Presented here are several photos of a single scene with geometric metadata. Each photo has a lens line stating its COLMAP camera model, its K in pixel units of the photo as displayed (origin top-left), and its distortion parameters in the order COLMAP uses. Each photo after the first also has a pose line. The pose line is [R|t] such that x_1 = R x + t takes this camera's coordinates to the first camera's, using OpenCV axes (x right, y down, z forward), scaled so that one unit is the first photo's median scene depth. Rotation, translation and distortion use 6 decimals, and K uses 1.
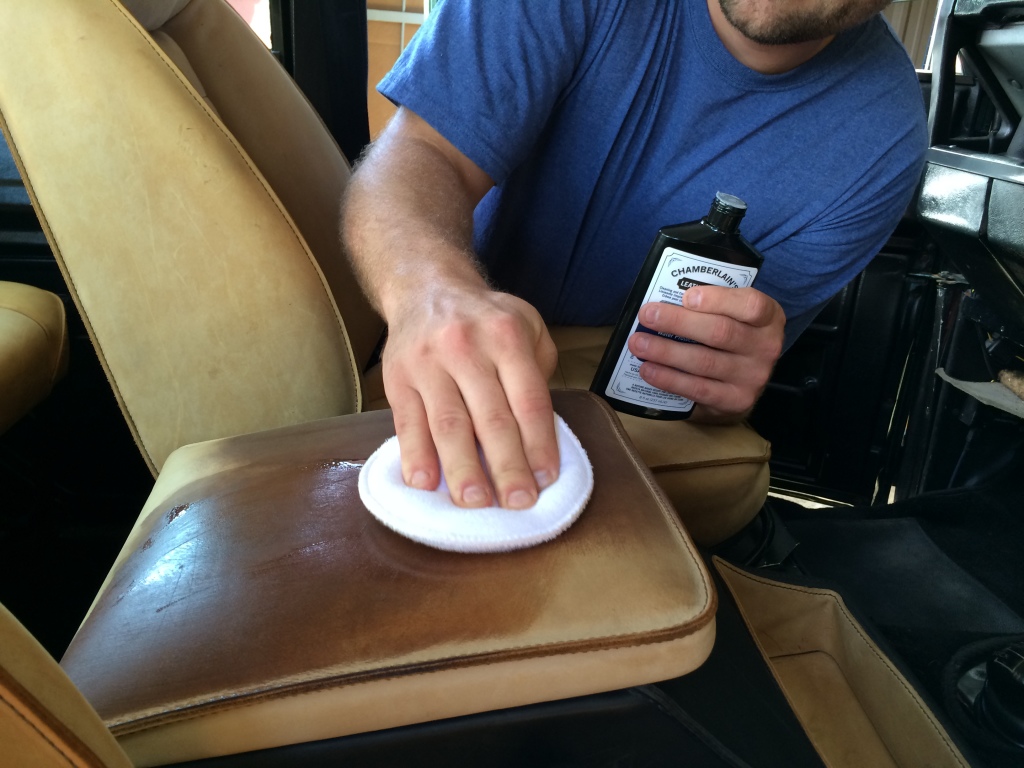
lens RADIAL K [[862.6, 0, 509.6], [0, 862.6, 377.8], [0, 0, 1]] dist [0.062086, -0.088975]
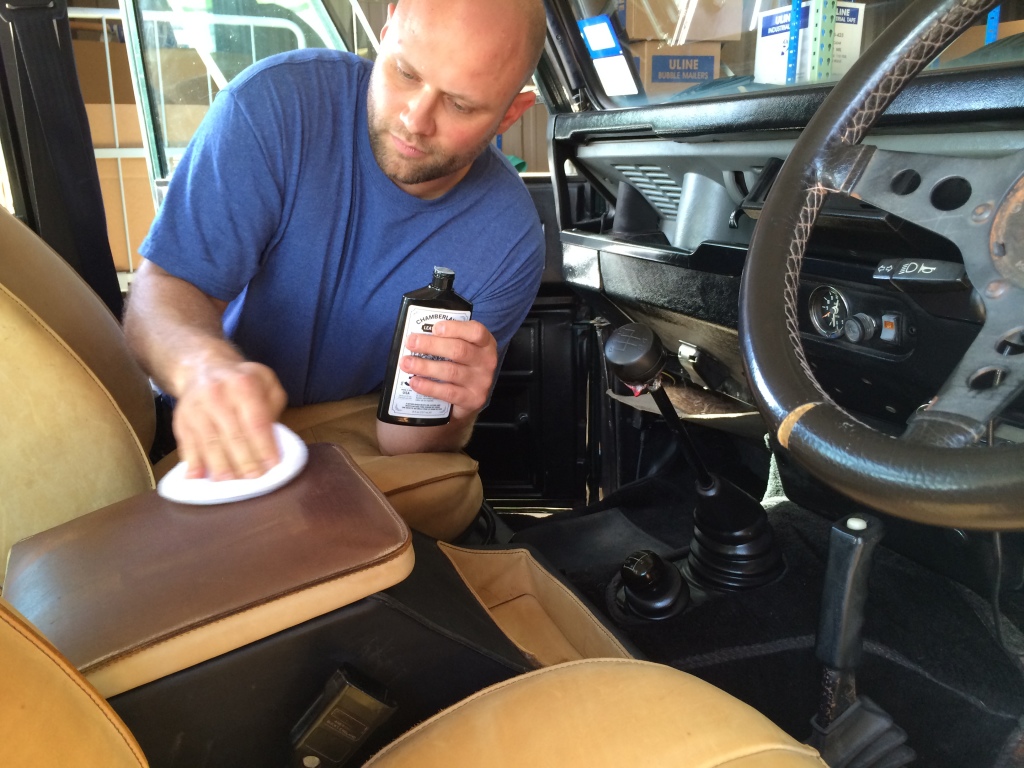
lens RADIAL K [[862.6, 0, 509.6], [0, 862.6, 377.8], [0, 0, 1]] dist [0.062086, -0.088975]
pose [[0.949608, -0.161784, 0.268459, 0.008848], [0.185340, 0.980543, -0.064681, 0.054295], [-0.252771, 0.111178, 0.961117, -0.416332]]
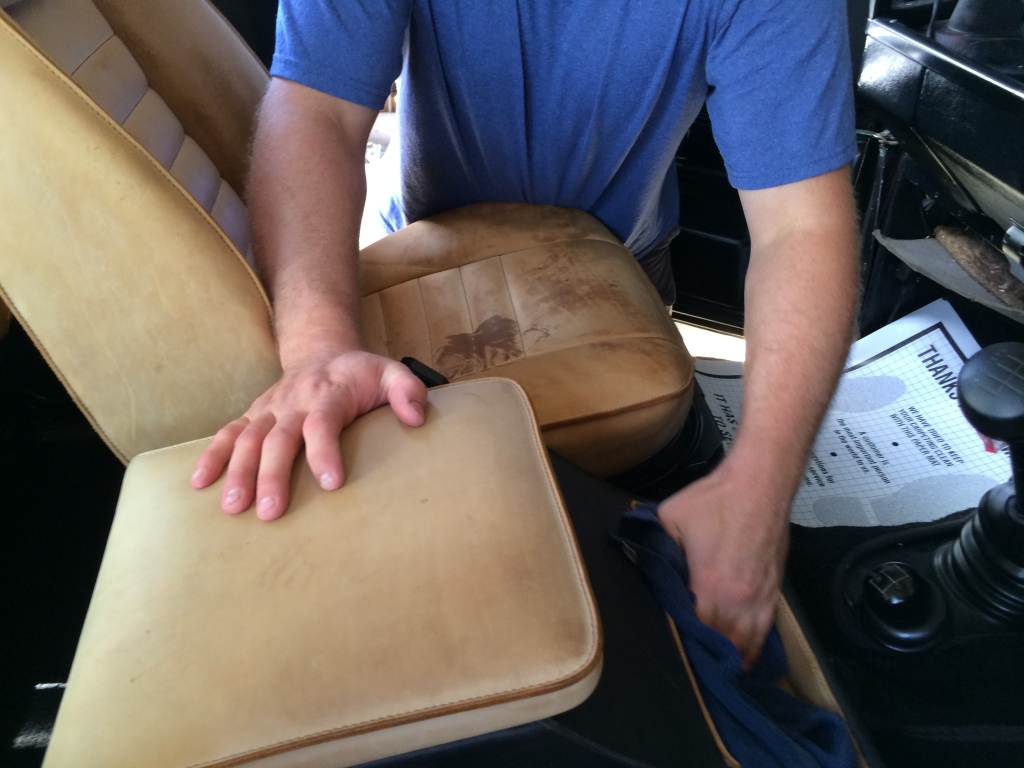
lens RADIAL K [[872.0, 0, 515.4], [0, 872.0, 363.7], [0, 0, 1]] dist [0.001892, 0.004213]
pose [[0.998042, -0.057914, 0.023619, 0.065422], [0.050658, 0.969990, 0.237809, -0.237679], [-0.036682, -0.236147, 0.971025, -0.041100]]
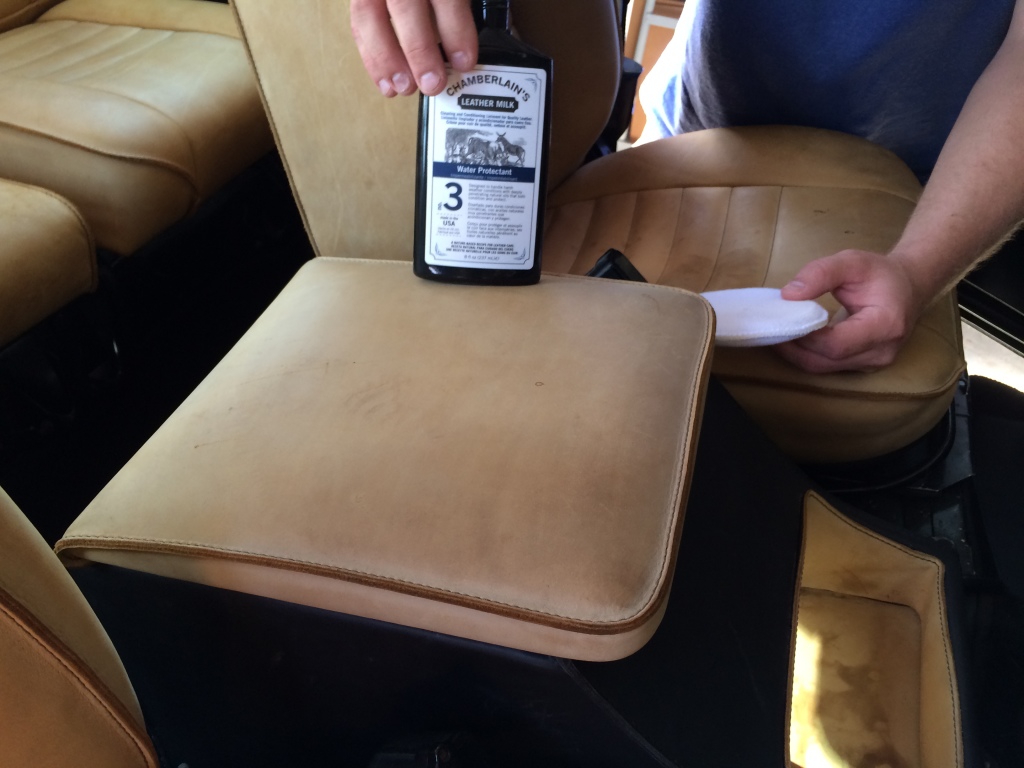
lens RADIAL K [[862.6, 0, 509.6], [0, 862.6, 377.8], [0, 0, 1]] dist [0.062086, -0.088975]
pose [[0.918272, 0.271775, -0.287948, 0.171266], [-0.167364, 0.925493, 0.339783, -0.168687], [0.358838, -0.263821, 0.895340, 0.072663]]
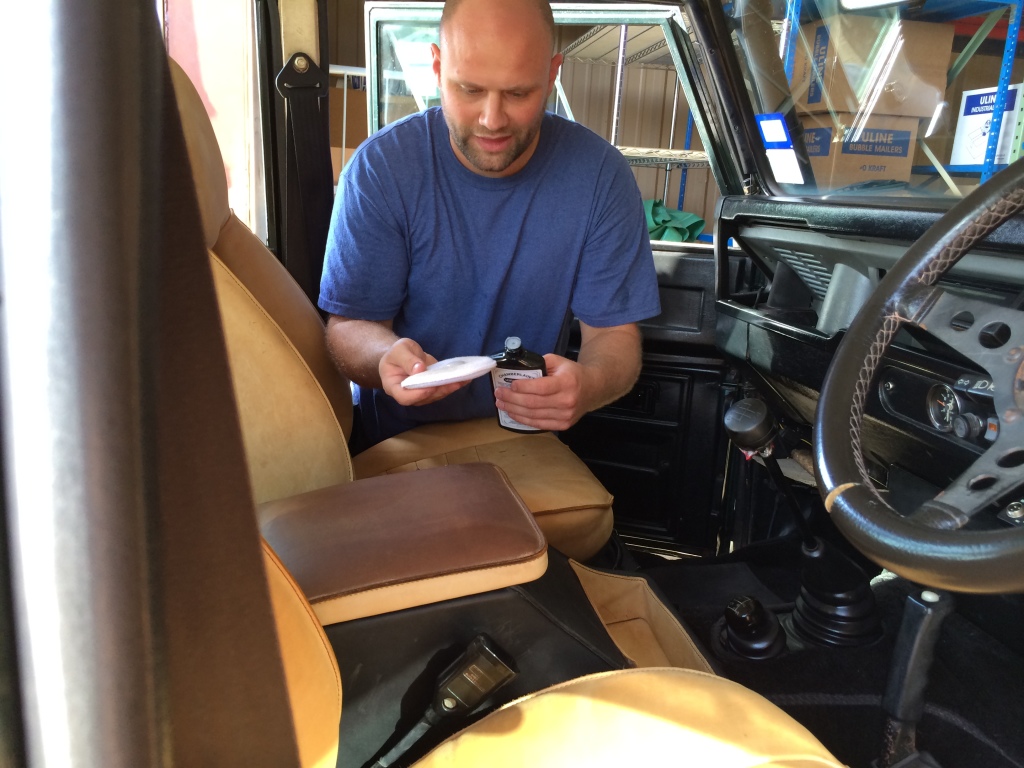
lens RADIAL K [[850.9, 0, 512.0], [0, 850.9, 384.0], [0, 0, 1]] dist [0.050521, -0.006297]
pose [[0.995101, -0.036998, 0.091674, -0.015057], [0.047994, 0.991516, -0.120803, 0.061333], [-0.086427, 0.124611, 0.988434, -0.656441]]
